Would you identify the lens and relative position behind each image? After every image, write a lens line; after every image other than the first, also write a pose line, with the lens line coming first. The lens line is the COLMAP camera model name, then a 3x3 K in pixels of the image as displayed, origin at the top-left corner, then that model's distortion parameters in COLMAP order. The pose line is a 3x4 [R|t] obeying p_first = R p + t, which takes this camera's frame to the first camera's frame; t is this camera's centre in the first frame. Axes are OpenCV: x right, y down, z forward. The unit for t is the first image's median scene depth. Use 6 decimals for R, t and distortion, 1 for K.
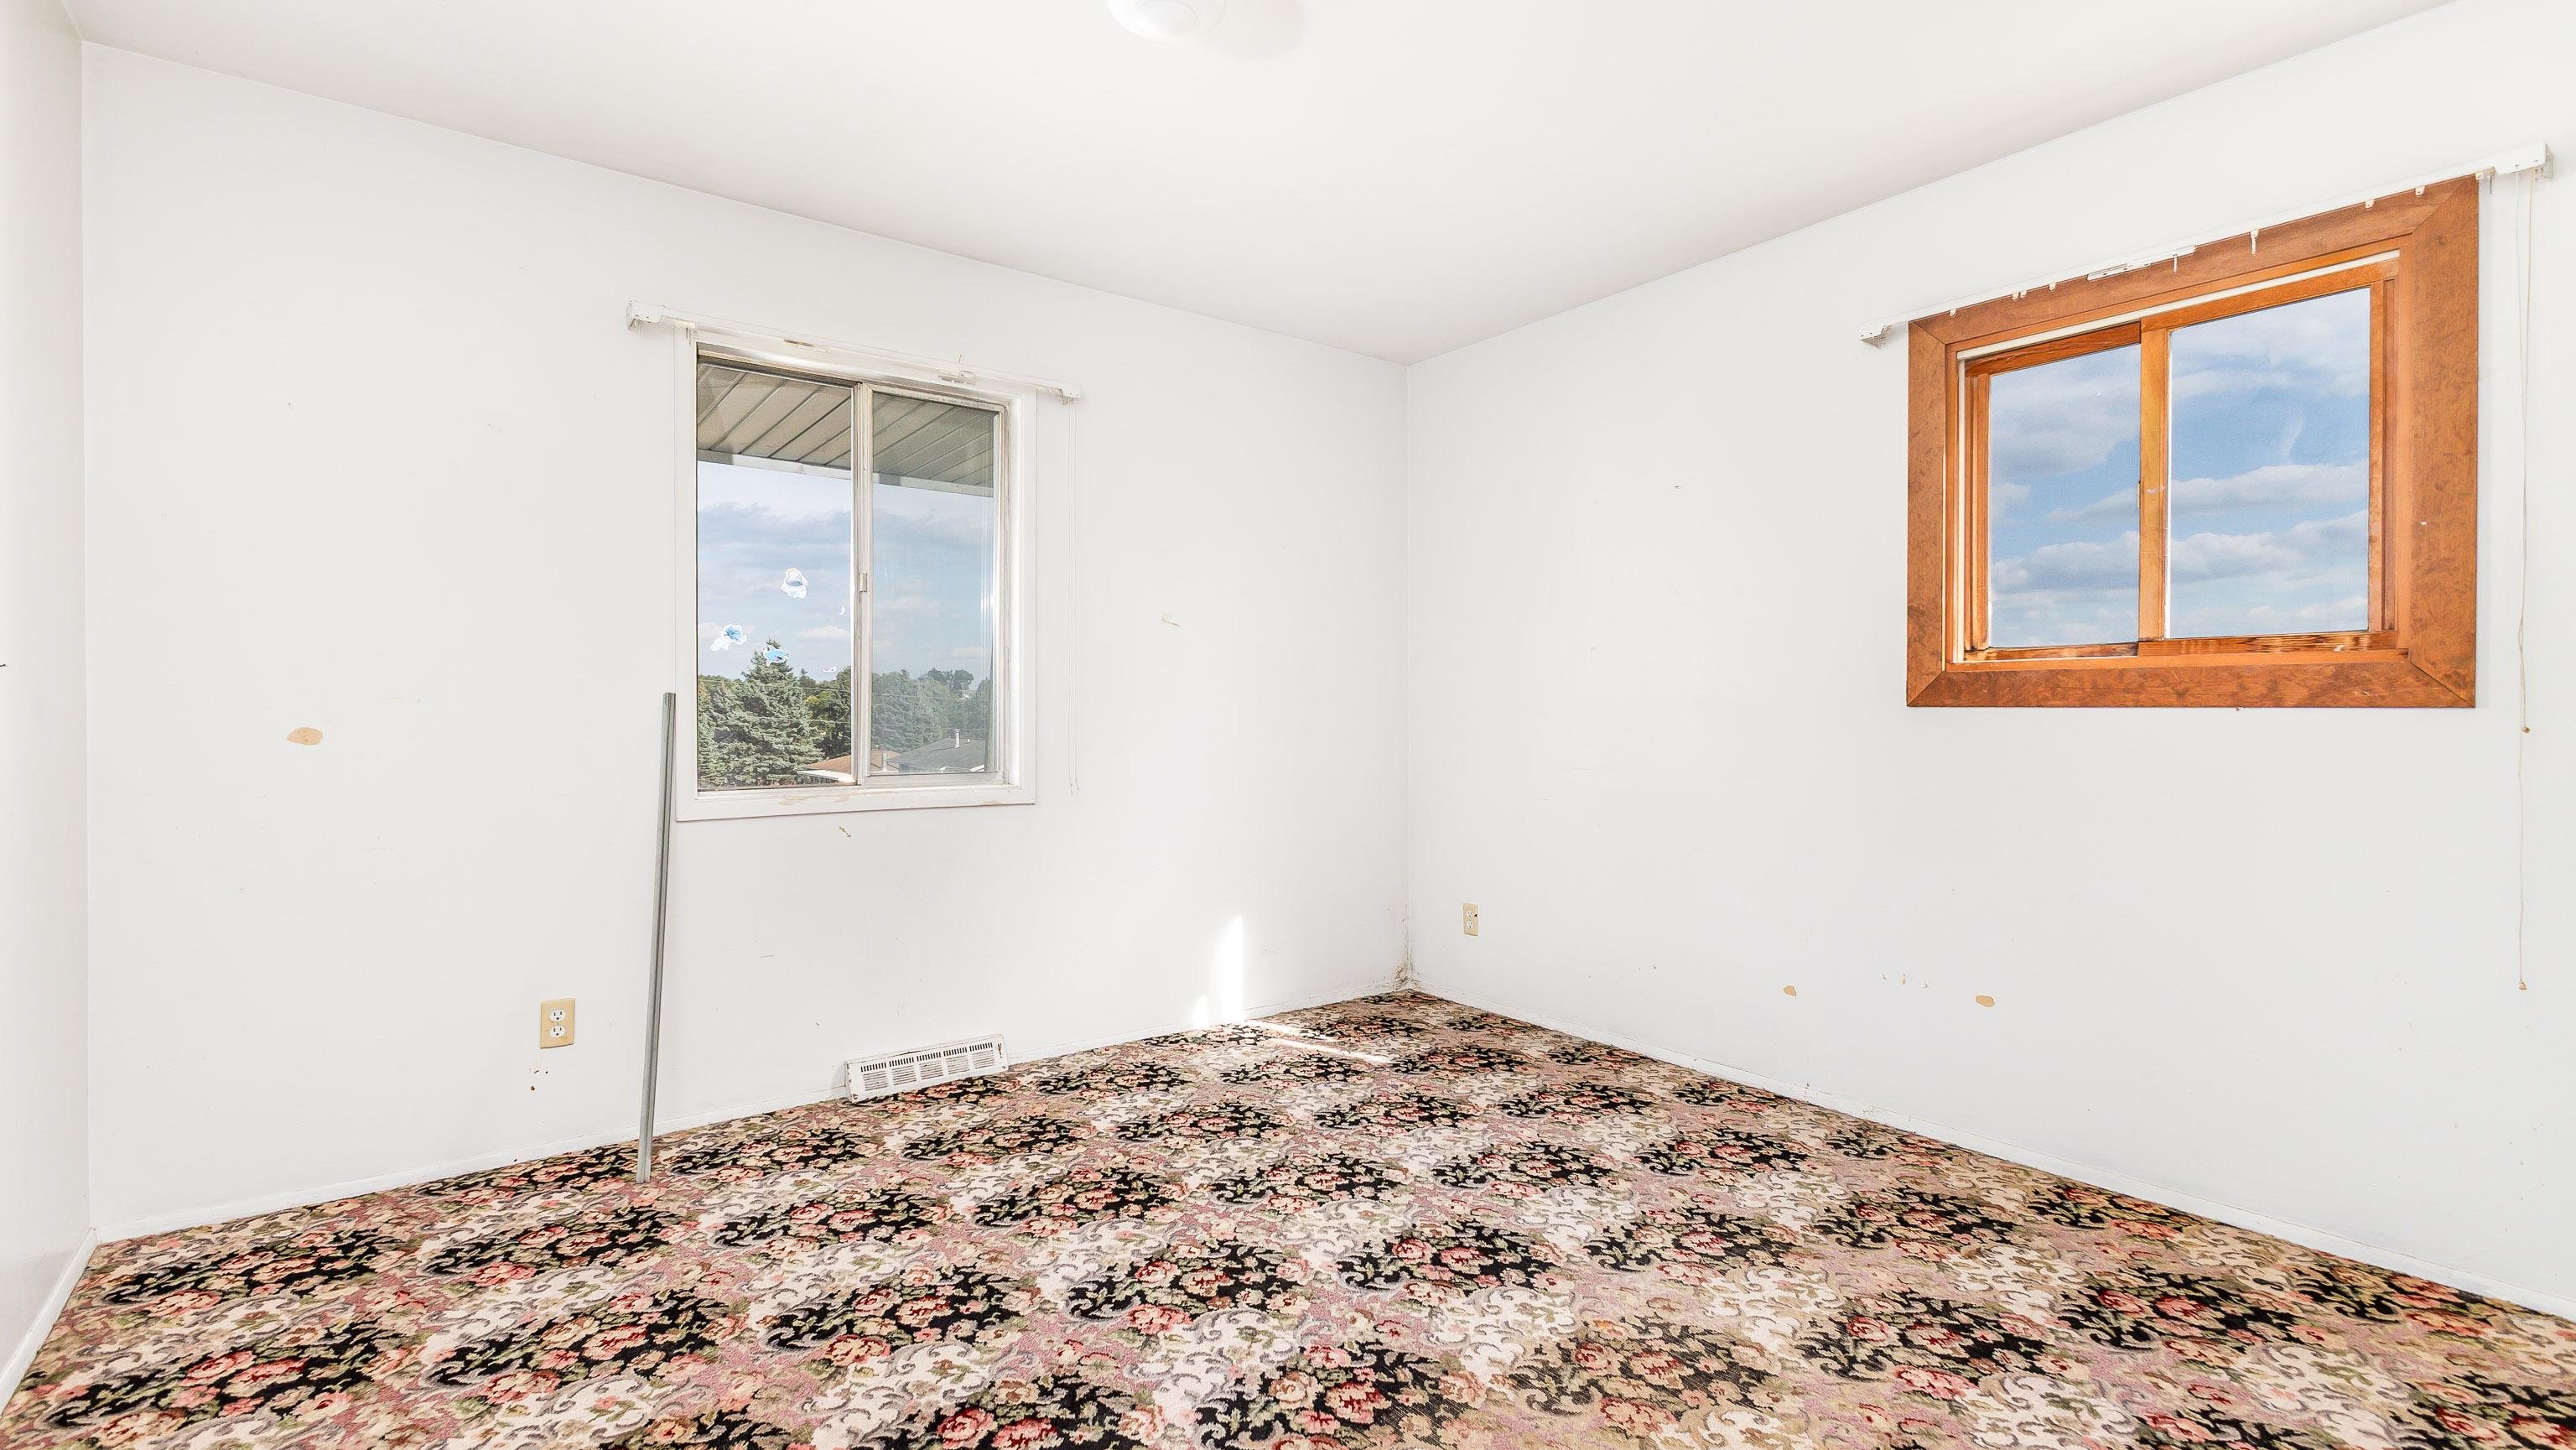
lens RADIAL K [[1147.4, 0, 1294.6], [0, 1147.4, 727.3], [0, 0, 1]] dist [0.009179, -0.001559]
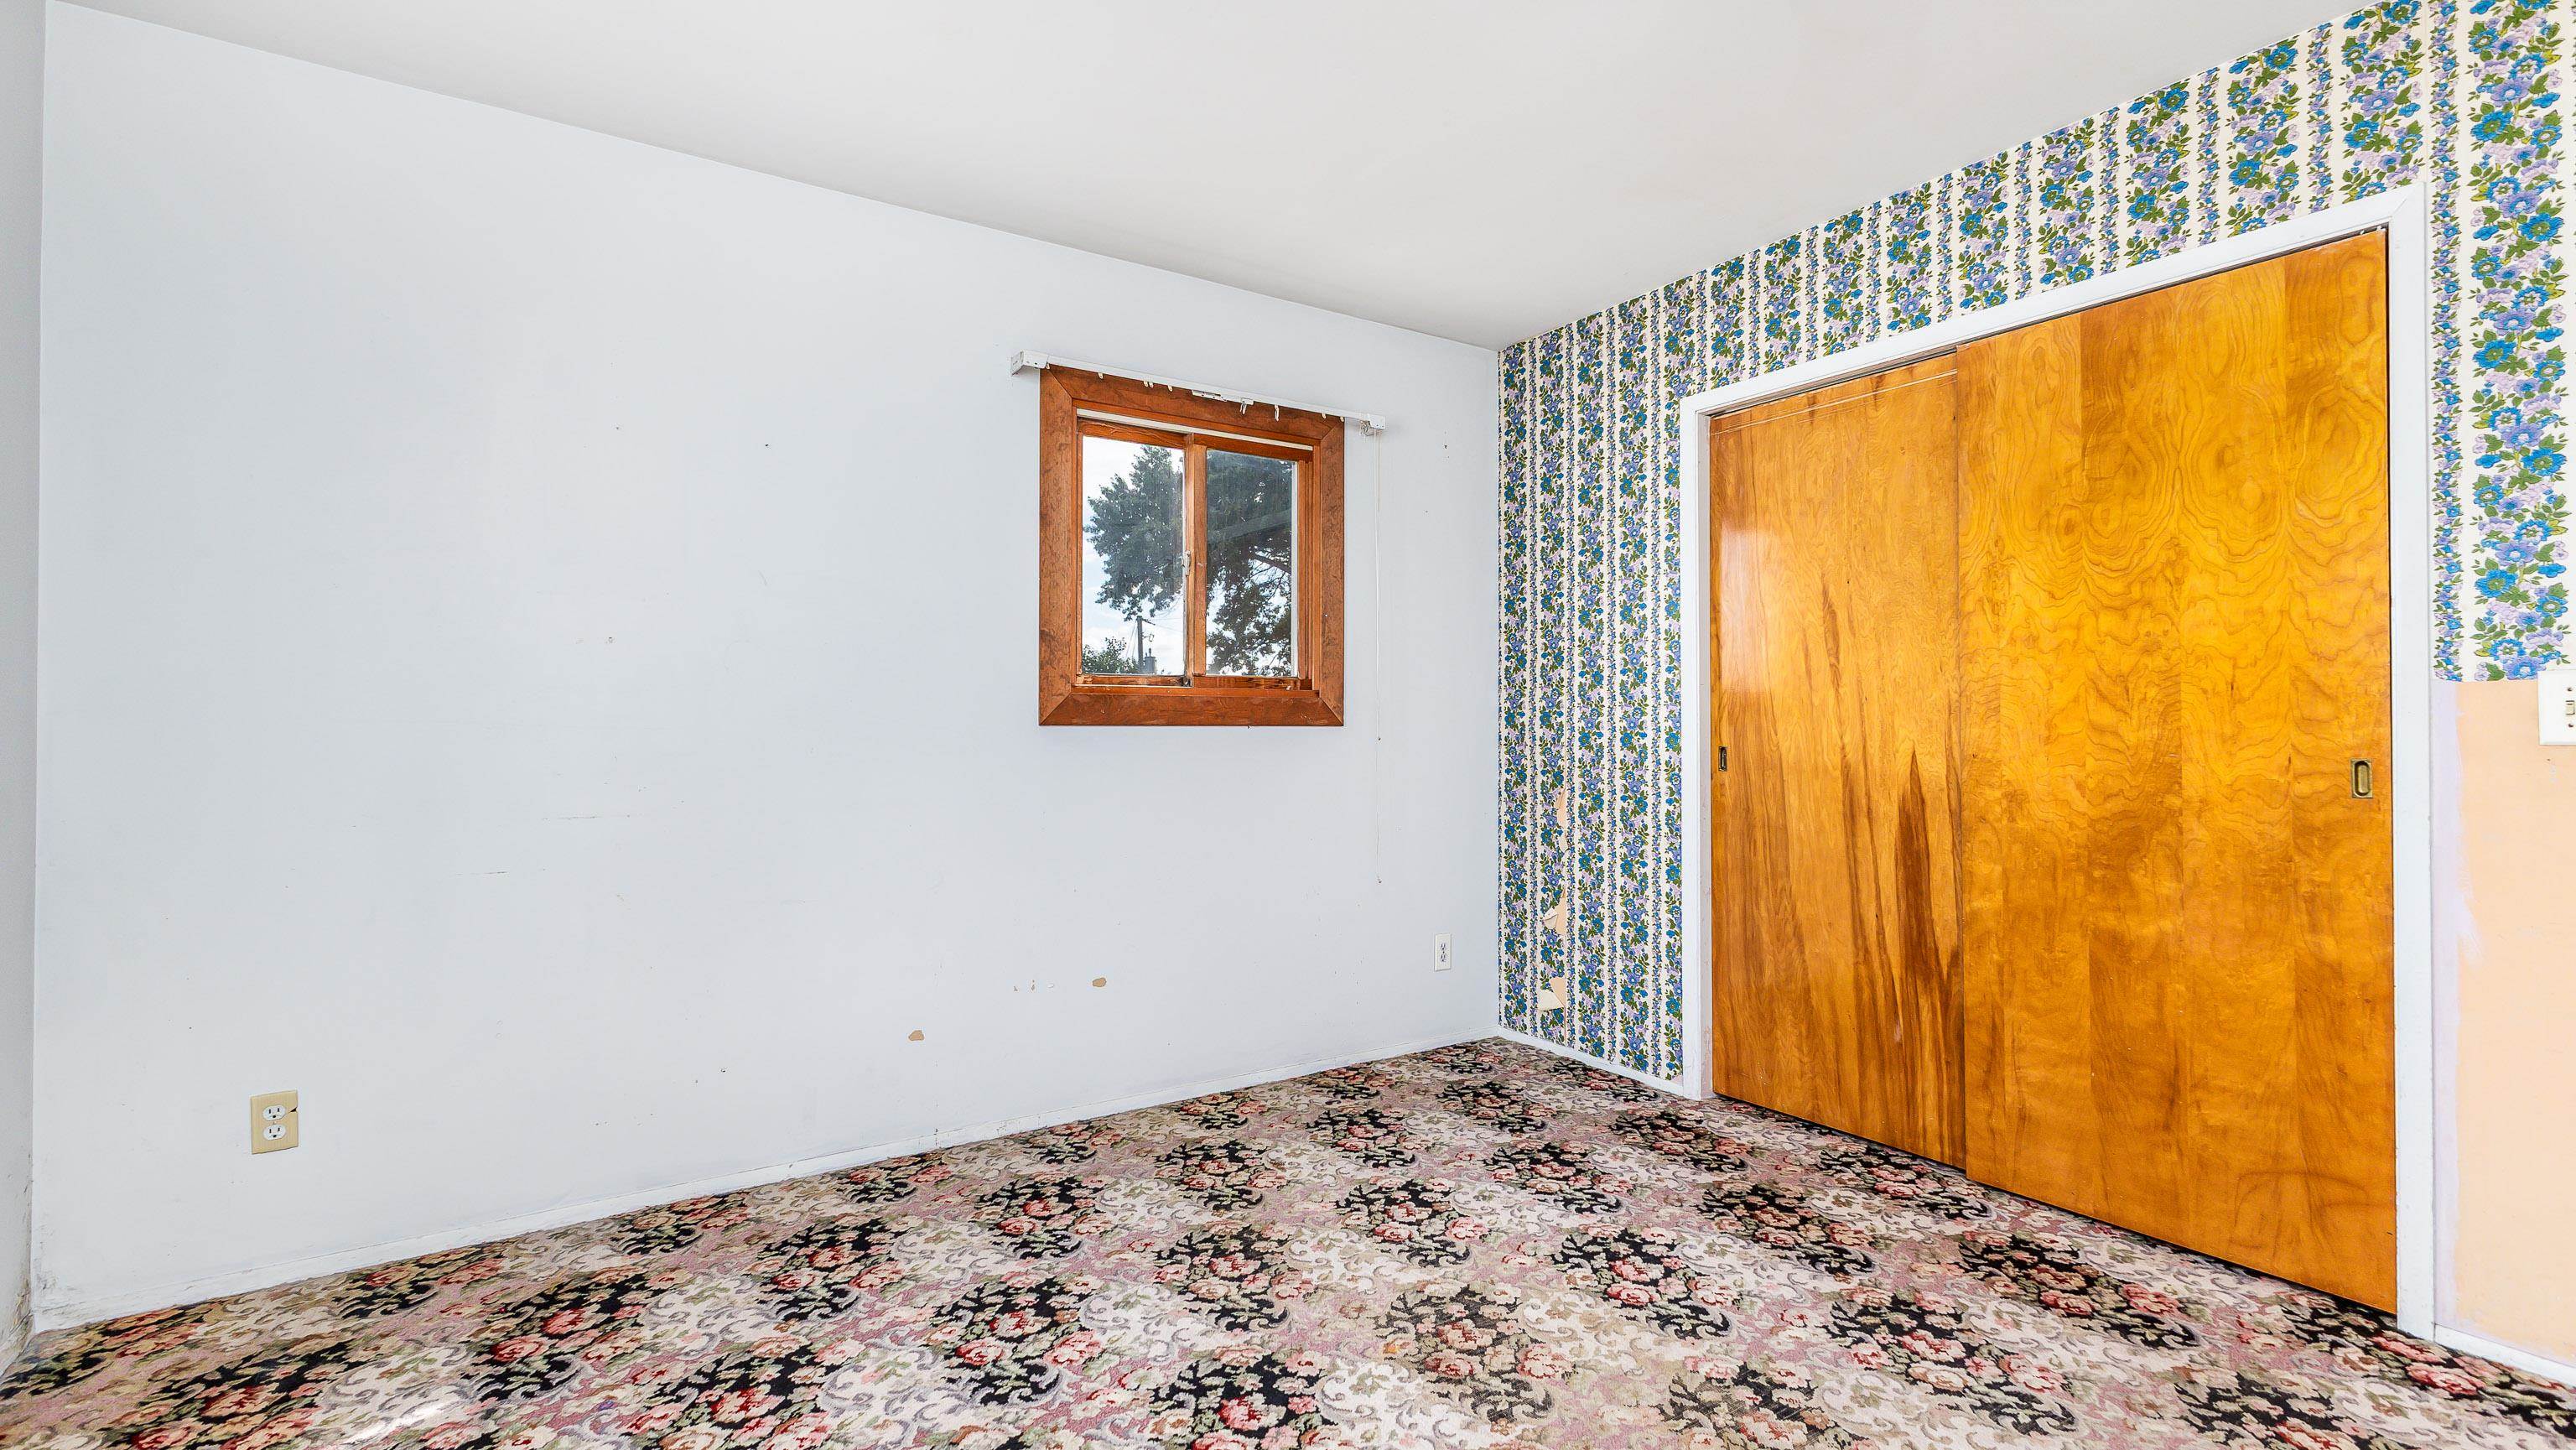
lens RADIAL K [[1147.4, 0, 1289.3], [0, 1147.4, 701.8], [0, 0, 1]] dist [0.009179, -0.001559]
pose [[0.068594, 0.022338, 0.997395, -0.473590], [0.019528, 0.999528, -0.023729, -0.007412], [-0.997454, 0.021105, 0.068125, 0.654618]]
